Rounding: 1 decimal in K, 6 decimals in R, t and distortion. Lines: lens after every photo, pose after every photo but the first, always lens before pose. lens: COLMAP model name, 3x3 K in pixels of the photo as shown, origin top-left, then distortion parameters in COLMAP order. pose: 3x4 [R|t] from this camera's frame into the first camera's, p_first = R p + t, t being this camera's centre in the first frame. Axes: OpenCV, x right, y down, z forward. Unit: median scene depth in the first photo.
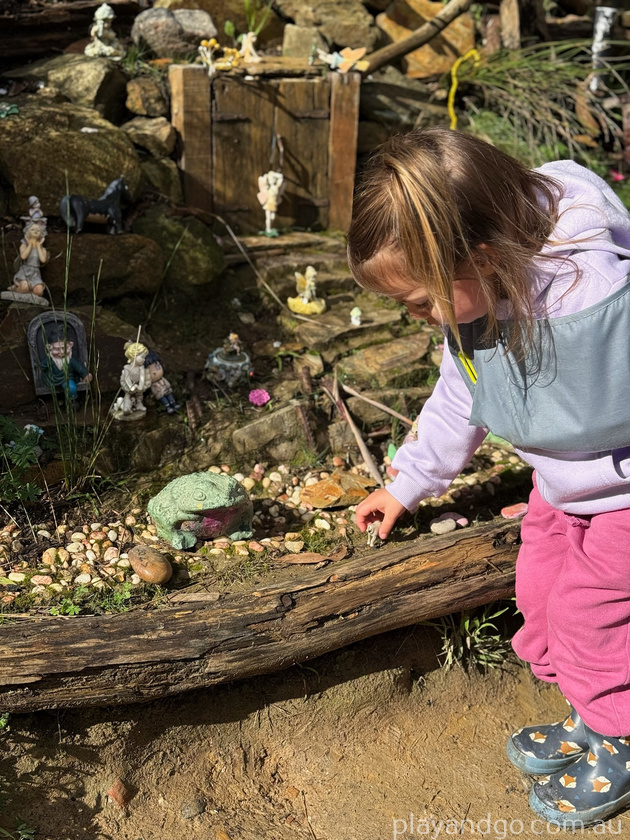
lens RADIAL K [[1147.4, 0, 315.0], [0, 1147.4, 420.0], [0, 0, 1]] dist [0.192395, 0.015780]
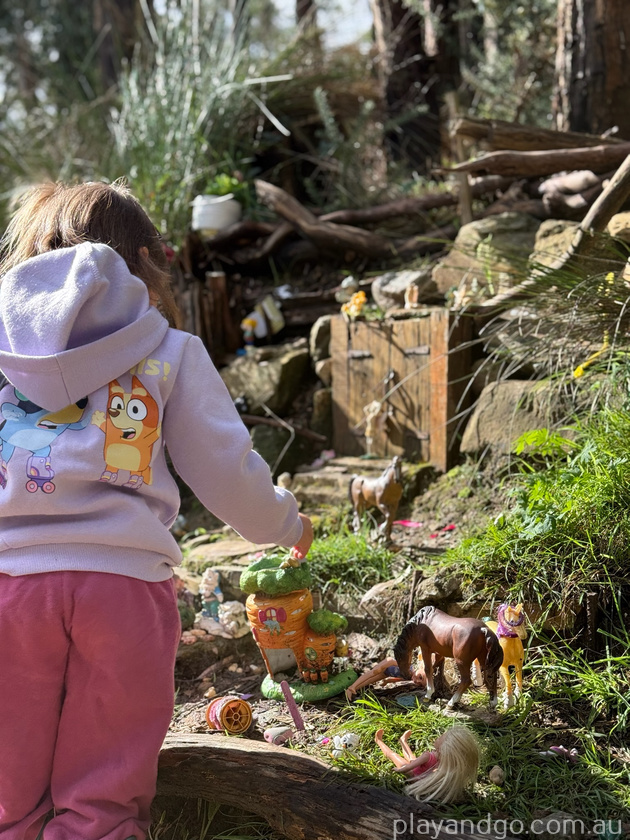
lens RADIAL K [[1147.4, 0, 315.0], [0, 1147.4, 420.0], [0, 0, 1]] dist [0.192395, 0.015780]
pose [[0.116523, 0.000204, -0.993188, 1.009020], [-0.315812, 0.948106, -0.036857, -0.142079], [0.941640, 0.317955, 0.110541, 0.838416]]
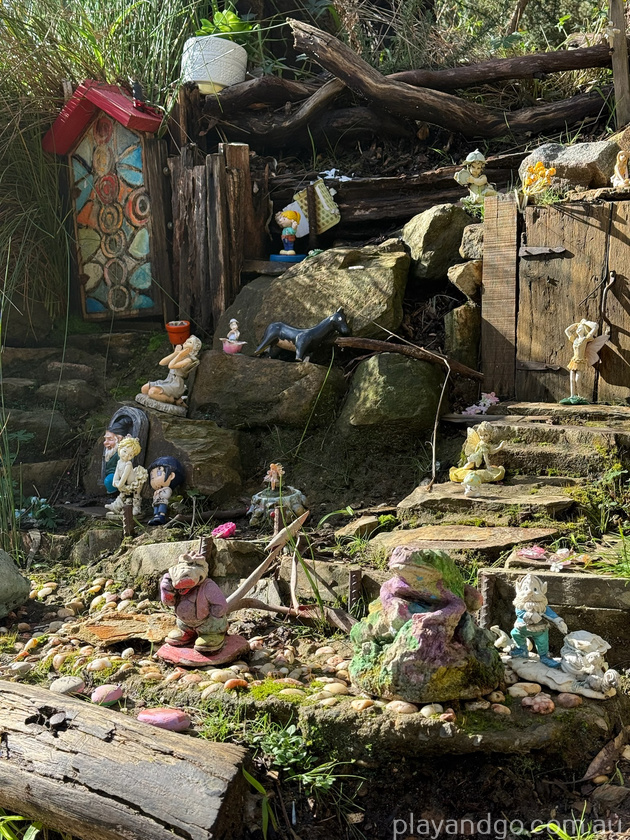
lens RADIAL K [[1147.4, 0, 315.0], [0, 1147.4, 420.0], [0, 0, 1]] dist [0.192395, 0.015780]
pose [[0.382507, 0.020743, -0.923720, 0.570526], [-0.315392, 0.942630, -0.109435, -0.022829], [0.868456, 0.333194, 0.367105, 0.610566]]
